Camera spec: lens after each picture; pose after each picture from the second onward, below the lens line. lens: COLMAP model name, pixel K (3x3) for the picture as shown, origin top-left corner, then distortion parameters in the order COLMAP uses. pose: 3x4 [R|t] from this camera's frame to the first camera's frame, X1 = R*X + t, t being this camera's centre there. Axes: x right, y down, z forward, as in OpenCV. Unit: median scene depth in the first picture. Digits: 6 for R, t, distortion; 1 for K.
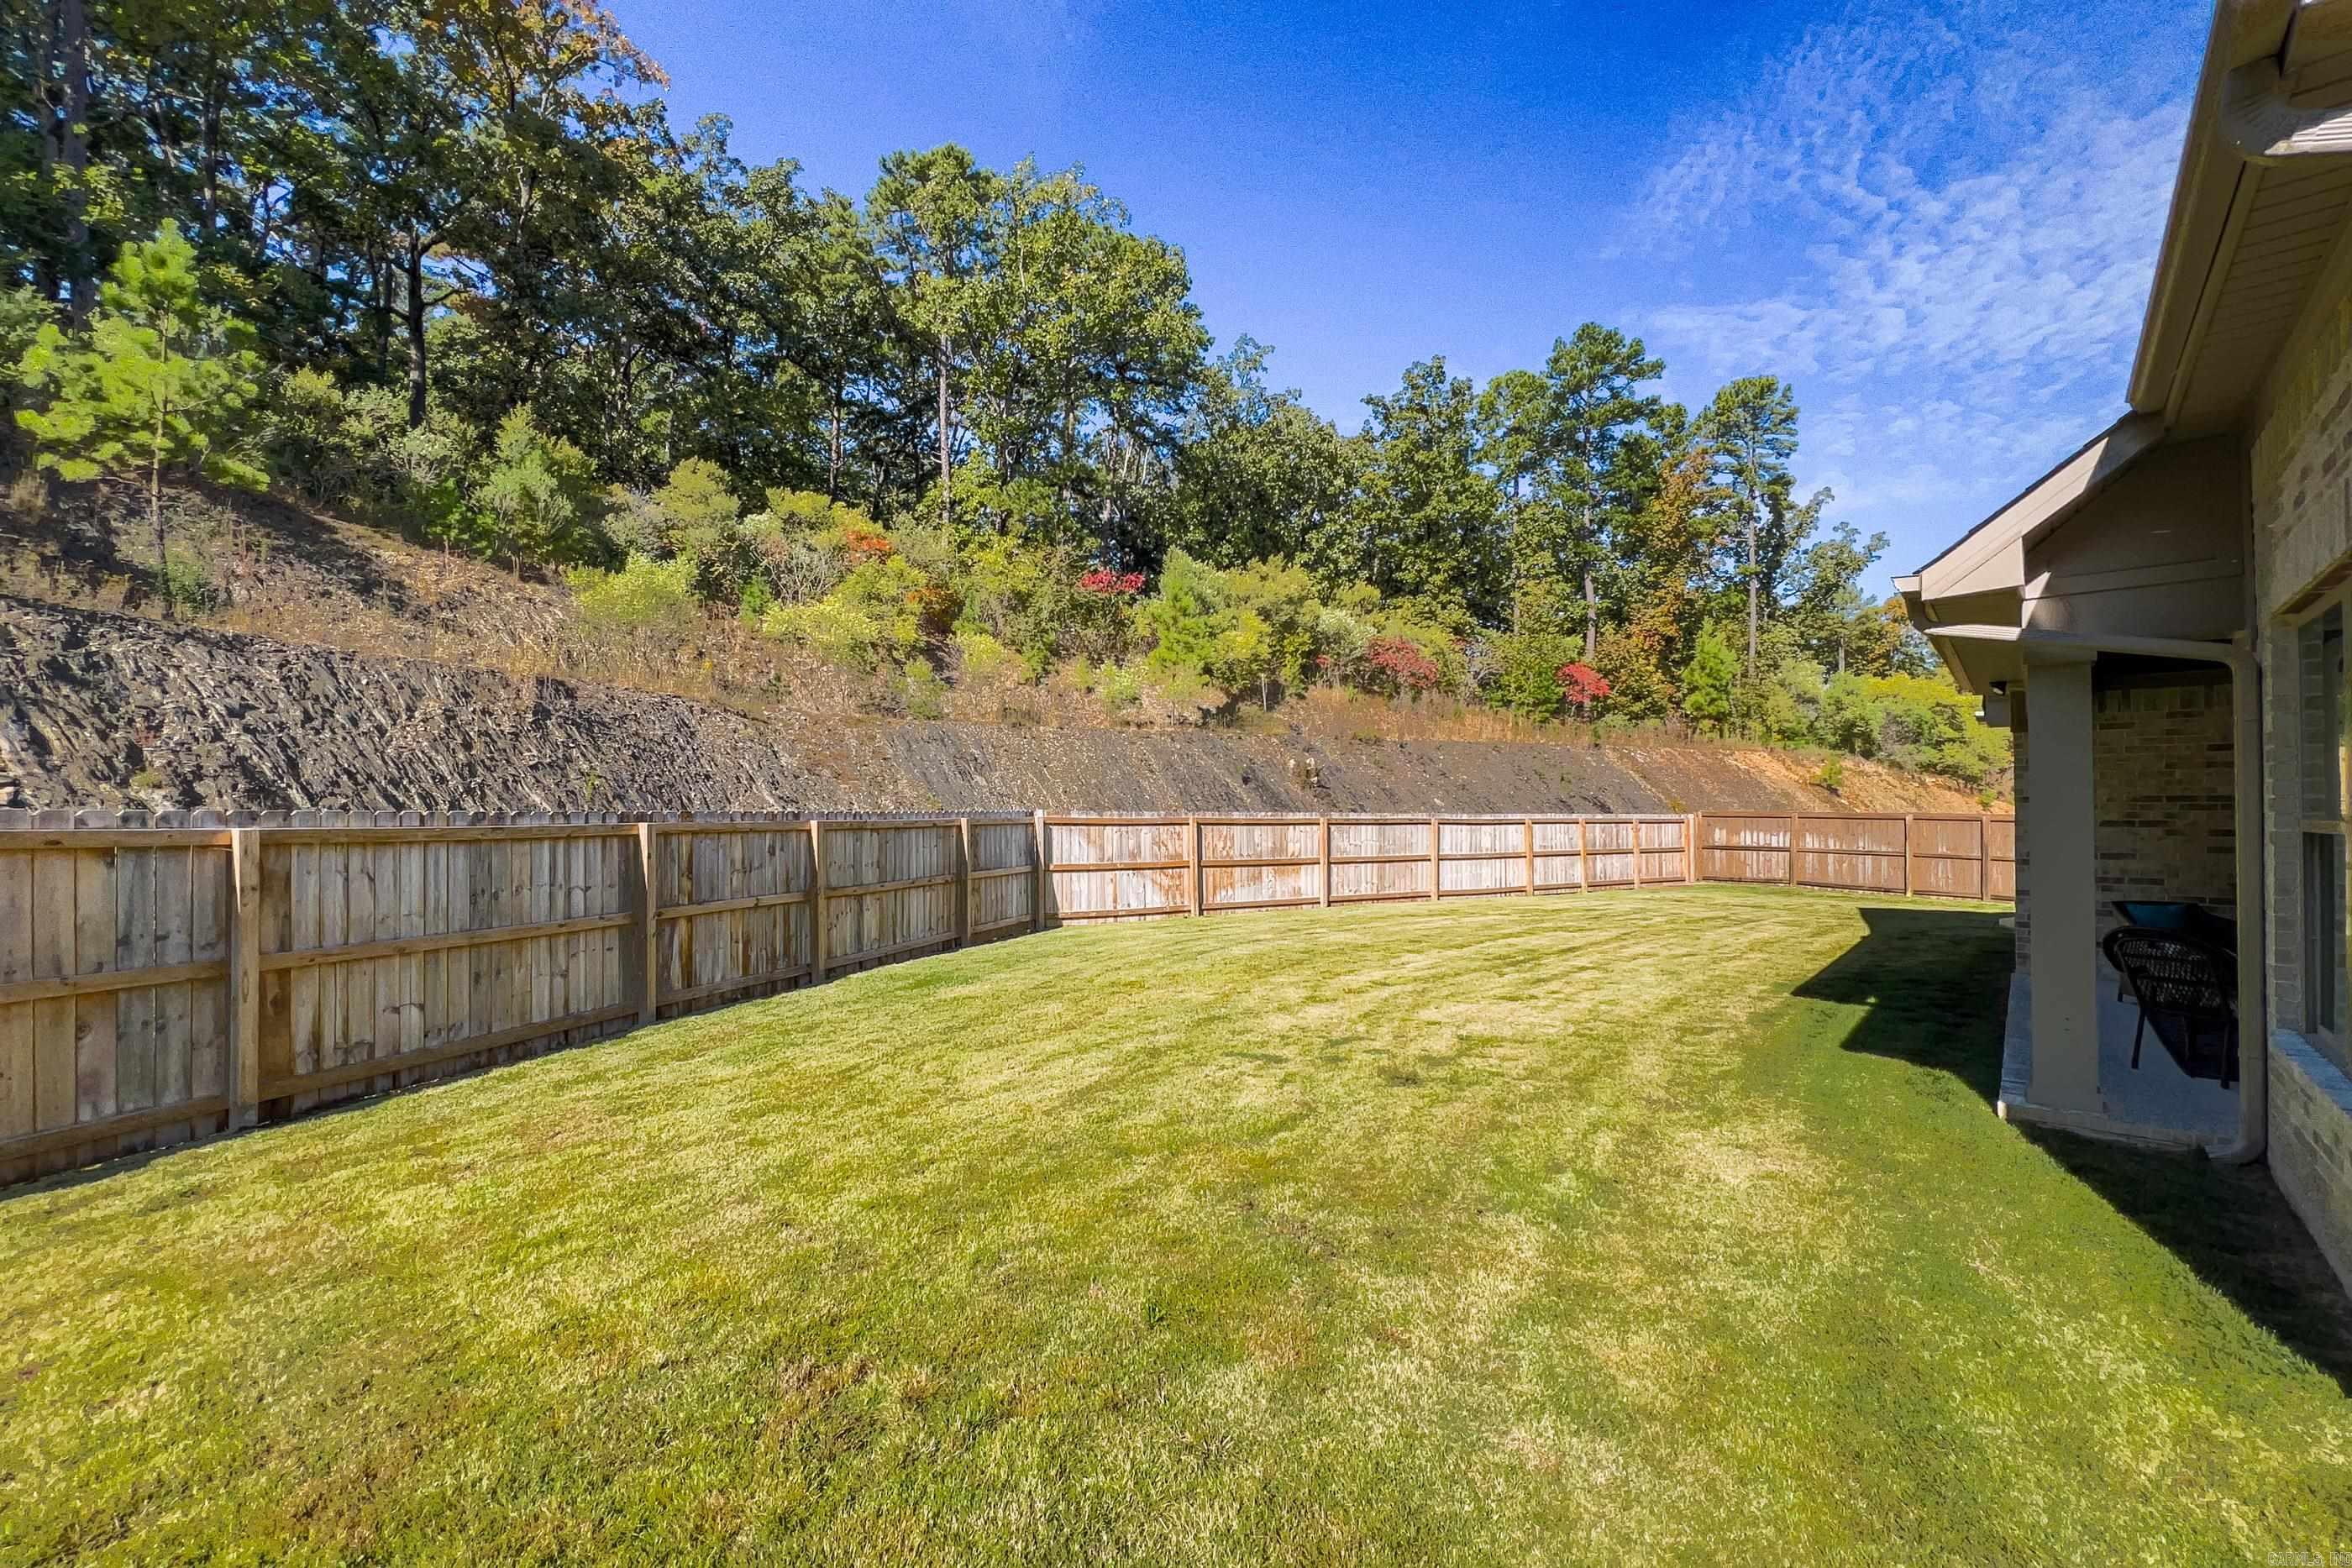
lens RADIAL K [[970.2, 0, 1156.1], [0, 970.2, 800.3], [0, 0, 1]] dist [0.000601, -0.000766]
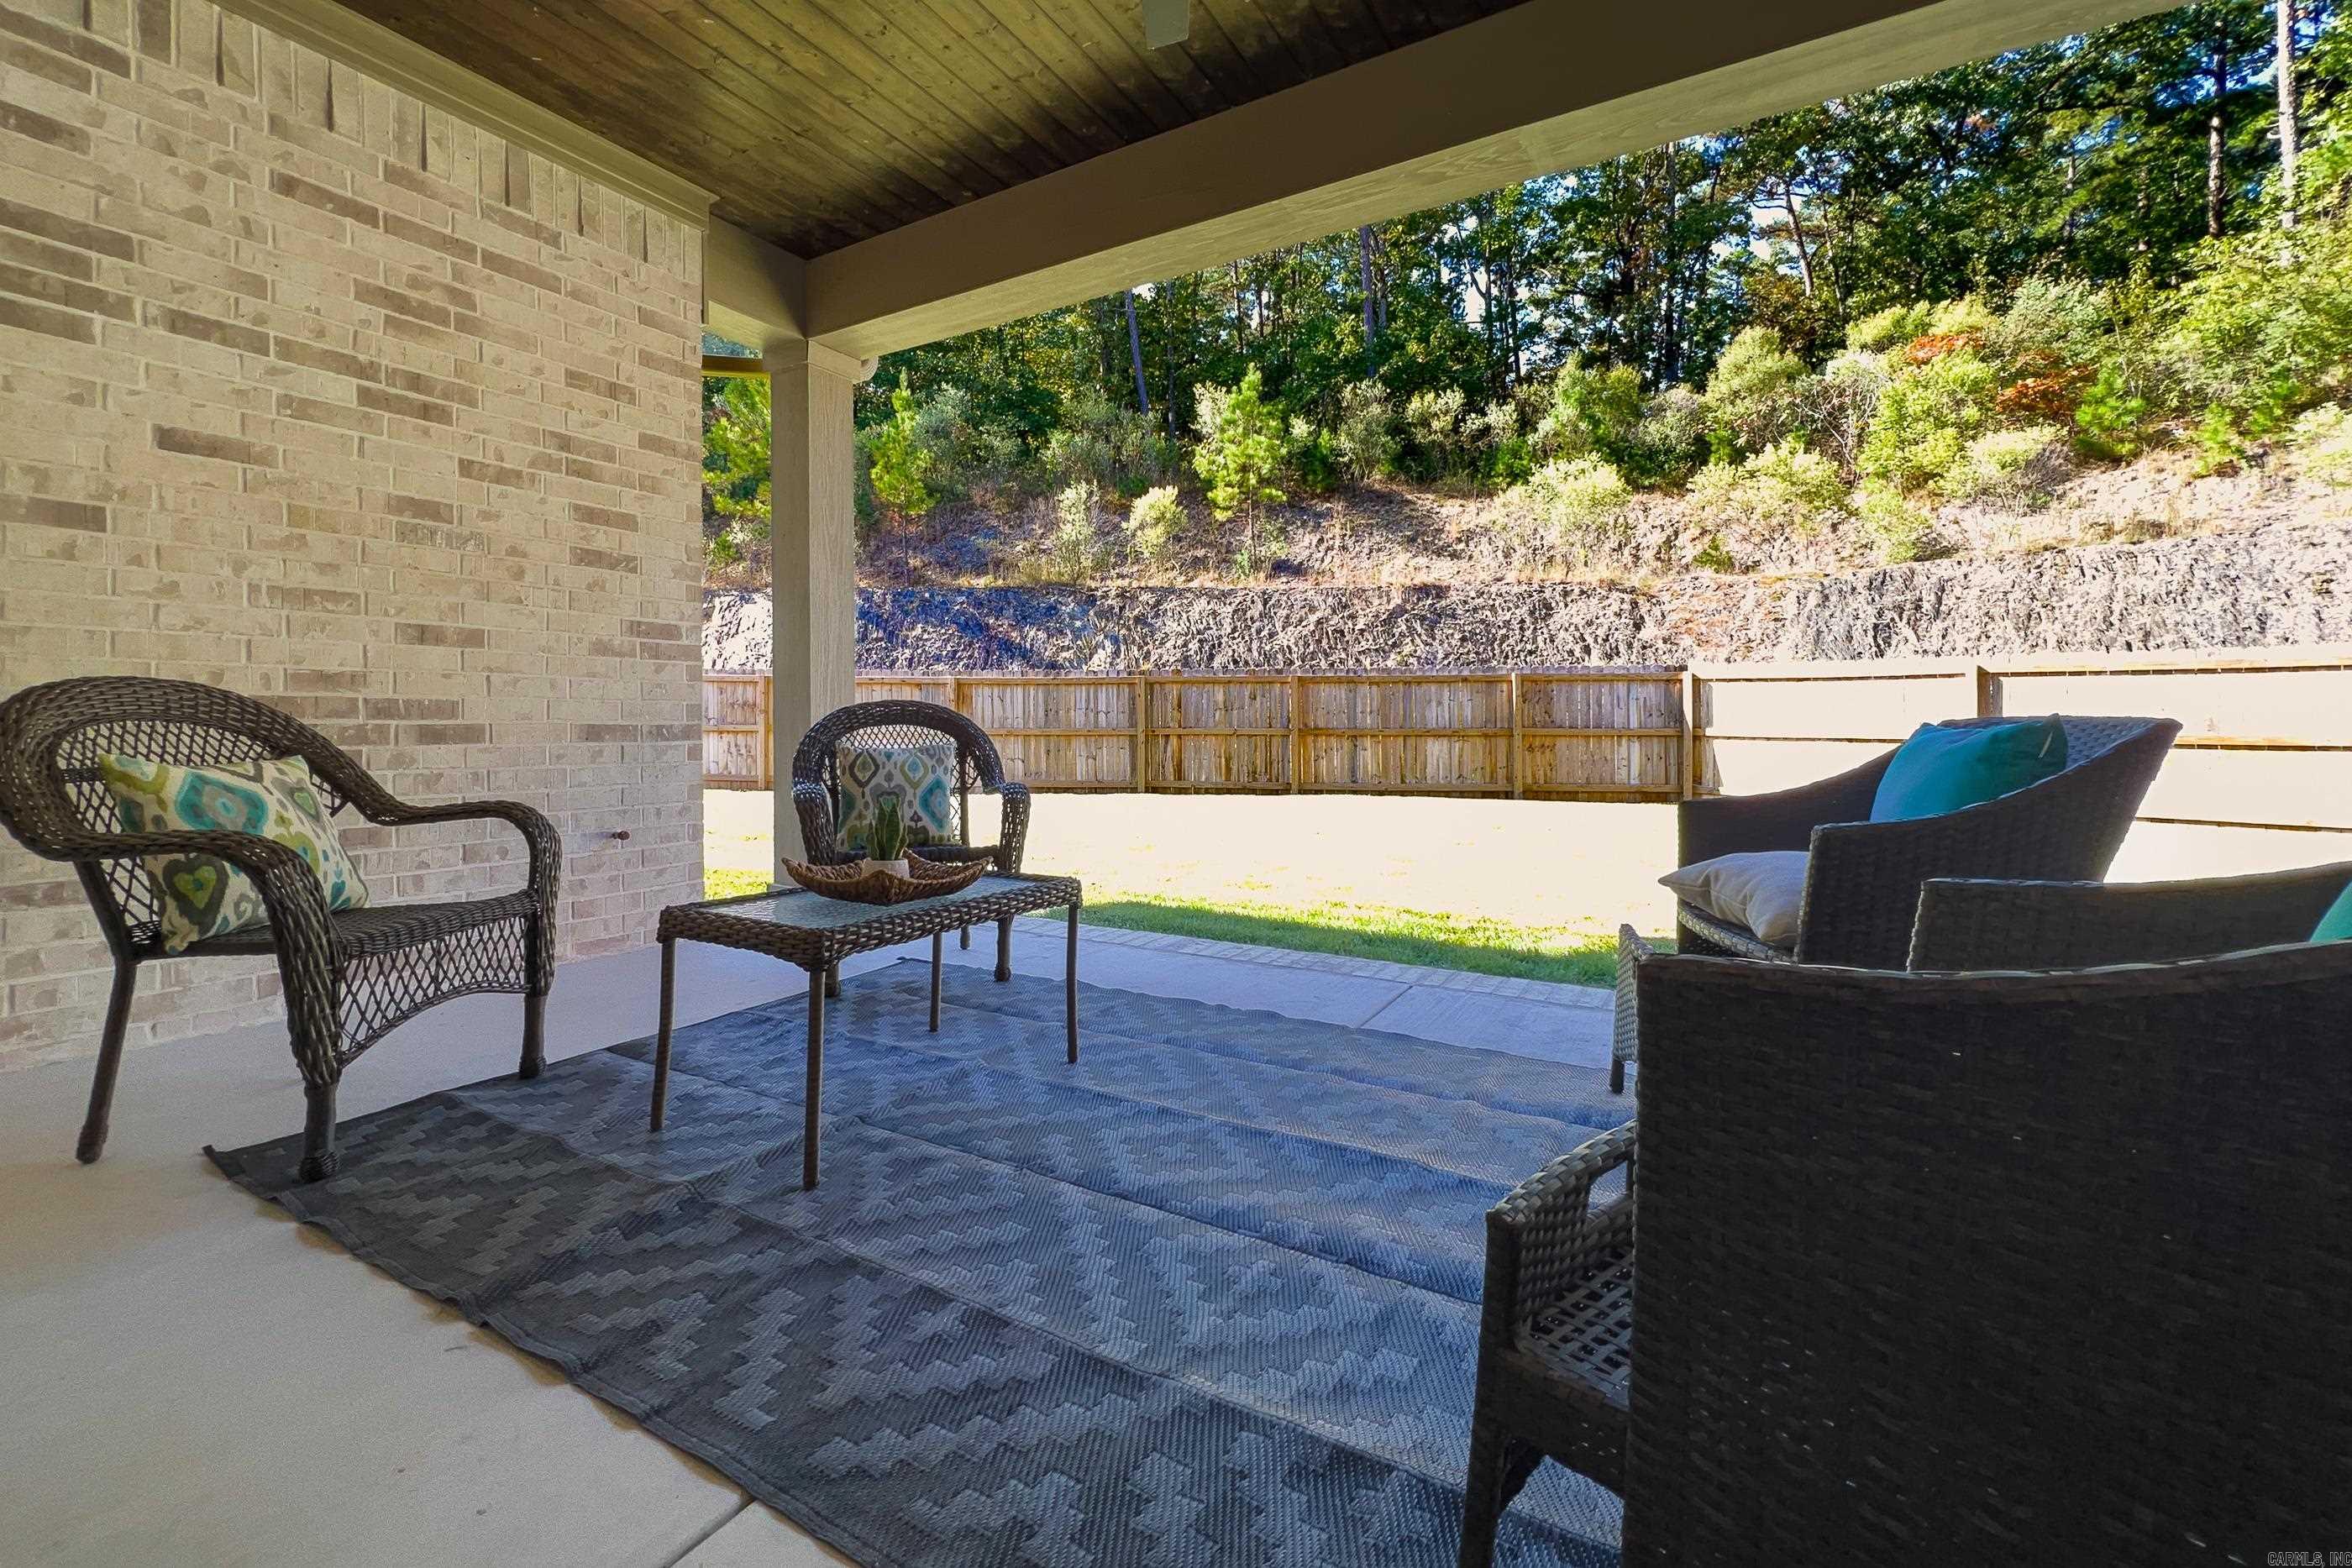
lens RADIAL K [[970.2, 0, 1197.7], [0, 970.2, 740.8], [0, 0, 1]] dist [0.000601, -0.000766]
pose [[0.210829, 0.023976, -0.977229, 1.053180], [0.014584, 0.999511, 0.027669, 0.083473], [0.977414, -0.020085, 0.210376, 0.680422]]
